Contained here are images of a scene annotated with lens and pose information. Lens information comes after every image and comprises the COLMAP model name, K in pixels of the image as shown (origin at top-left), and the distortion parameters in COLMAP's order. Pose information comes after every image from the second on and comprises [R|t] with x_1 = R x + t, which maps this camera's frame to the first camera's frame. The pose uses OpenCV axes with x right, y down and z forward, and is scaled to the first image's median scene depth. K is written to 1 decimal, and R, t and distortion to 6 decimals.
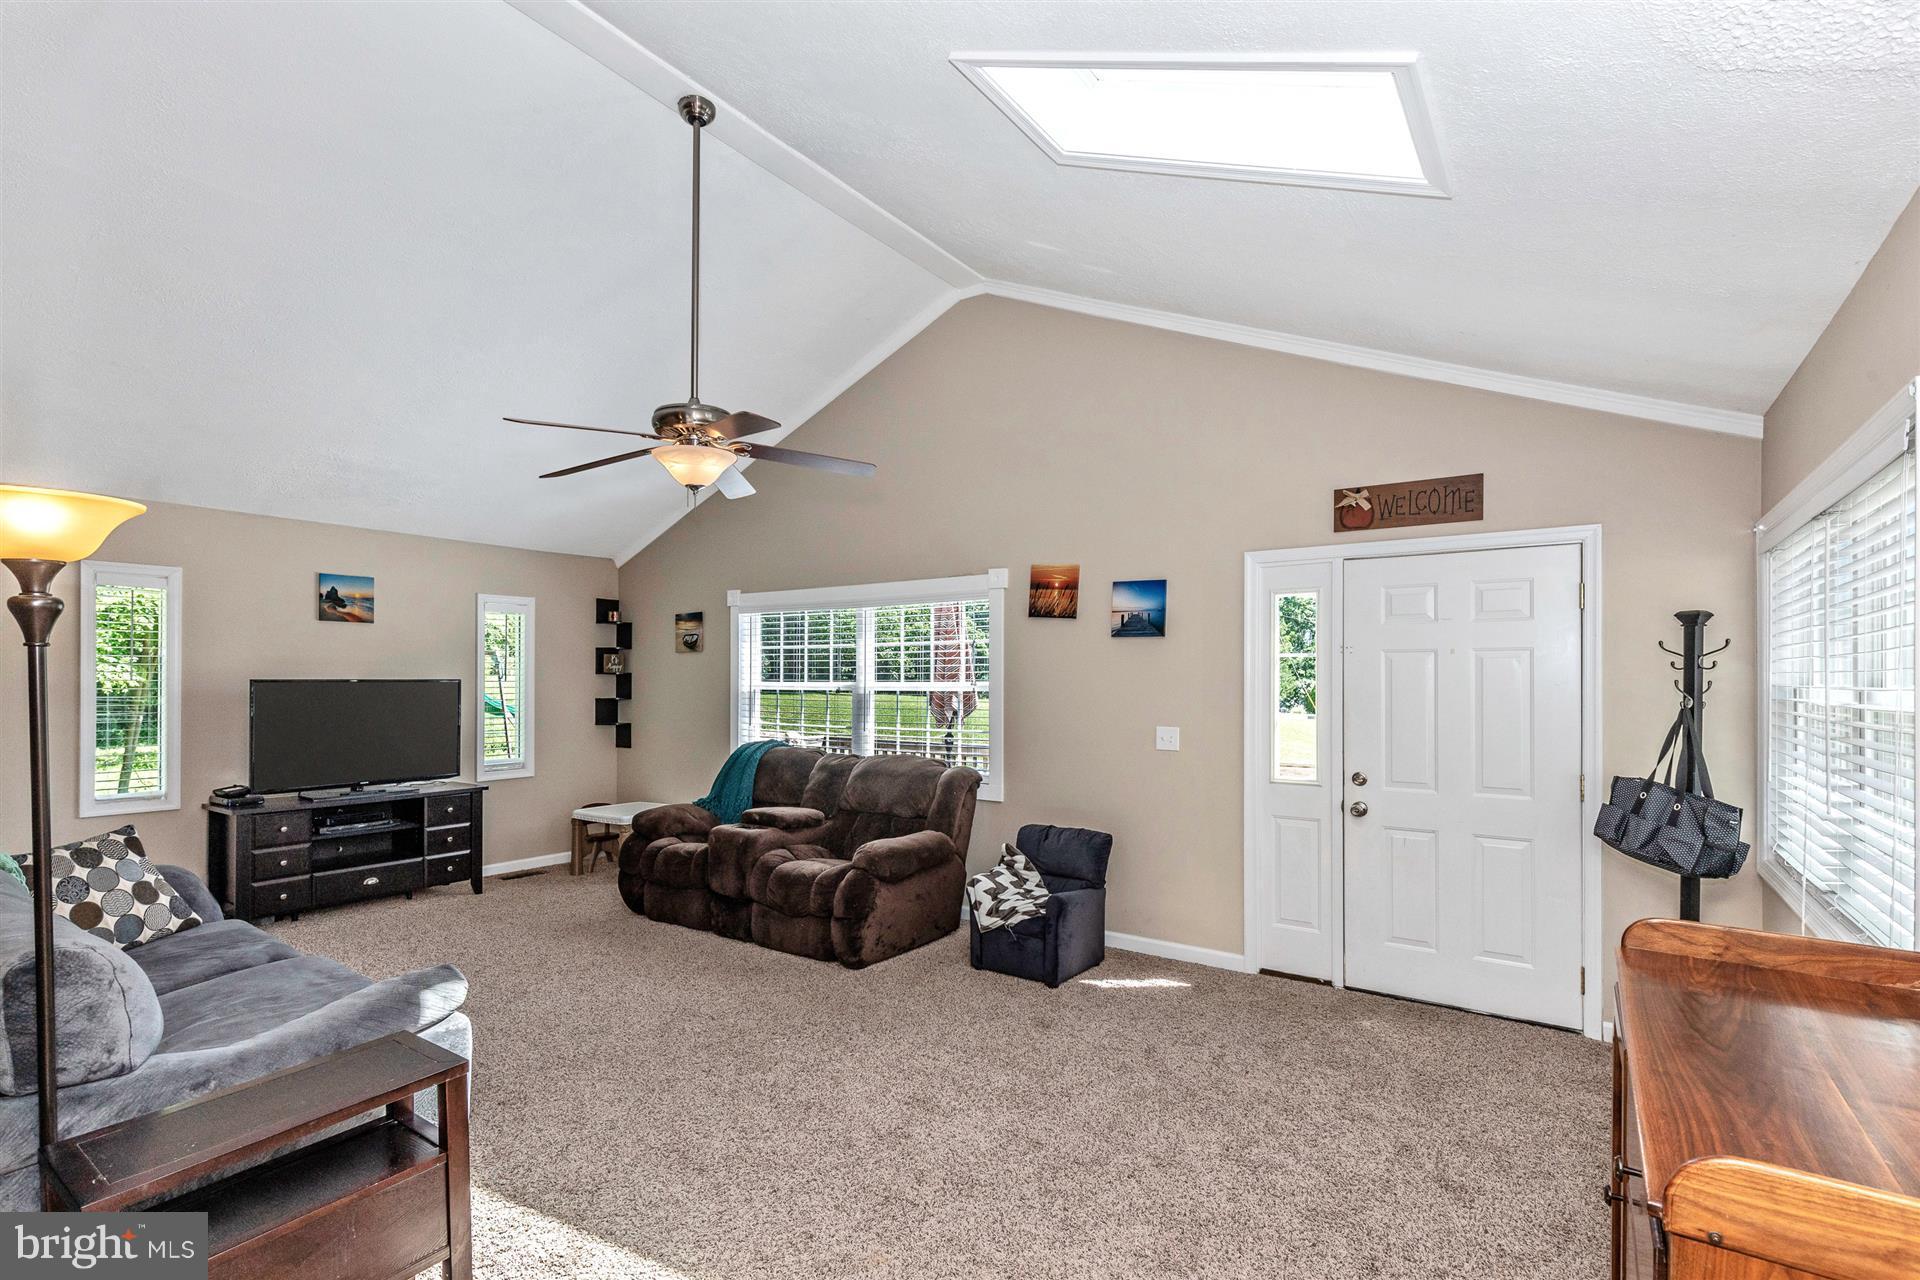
lens RADIAL K [[885.2, 0, 971.0], [0, 885.2, 661.1], [0, 0, 1]] dist [0.003819, -0.000192]
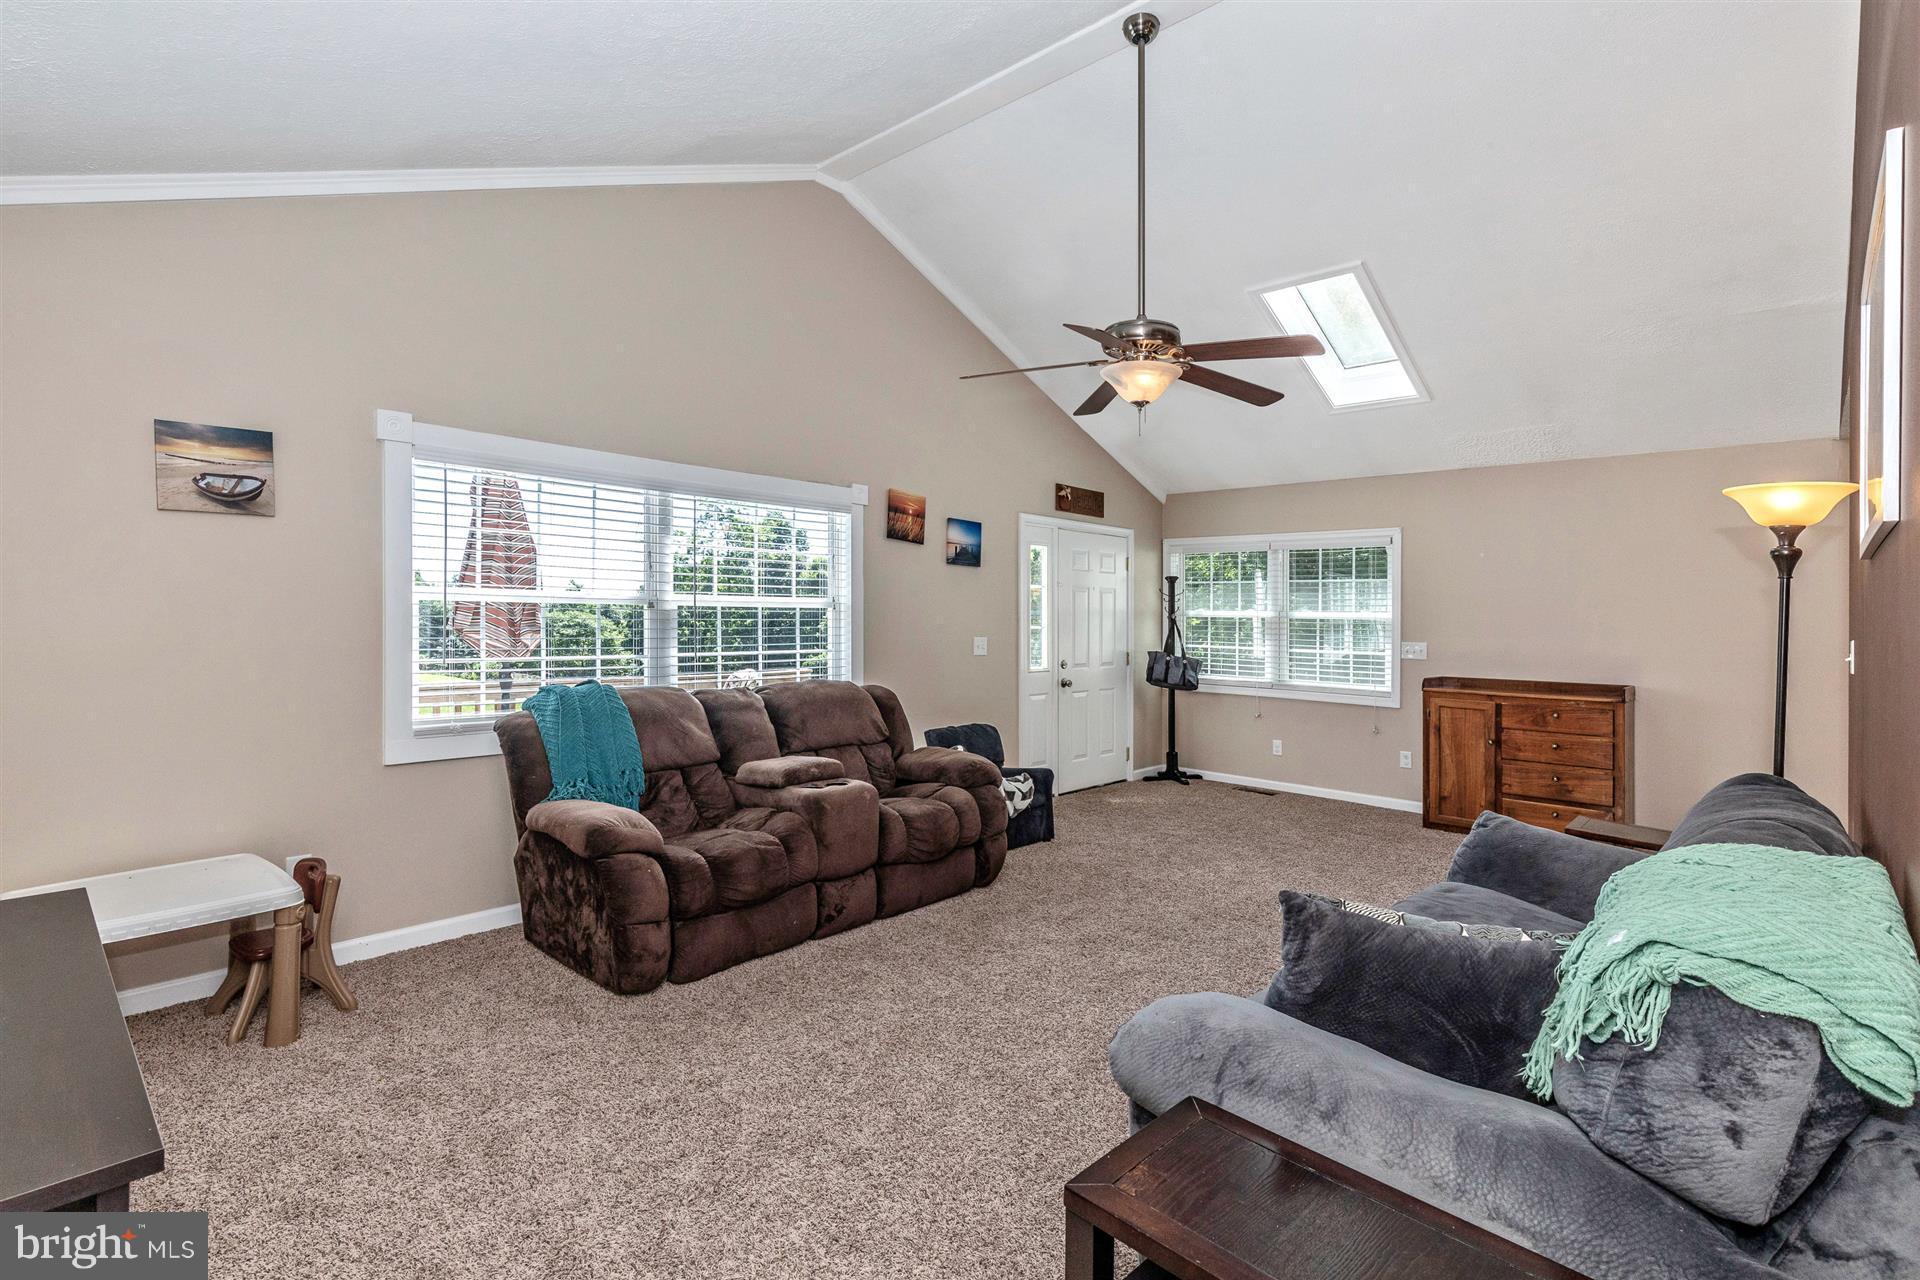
lens RADIAL K [[893.0, 0, 993.1], [0, 893.0, 651.3], [0, 0, 1]] dist [-0.001109, -0.000099]
pose [[0.123702, -0.038112, 0.991587, -1.001331], [-0.038590, 0.998322, 0.043185, 0.034719], [-0.991569, -0.043607, 0.122024, 0.764048]]
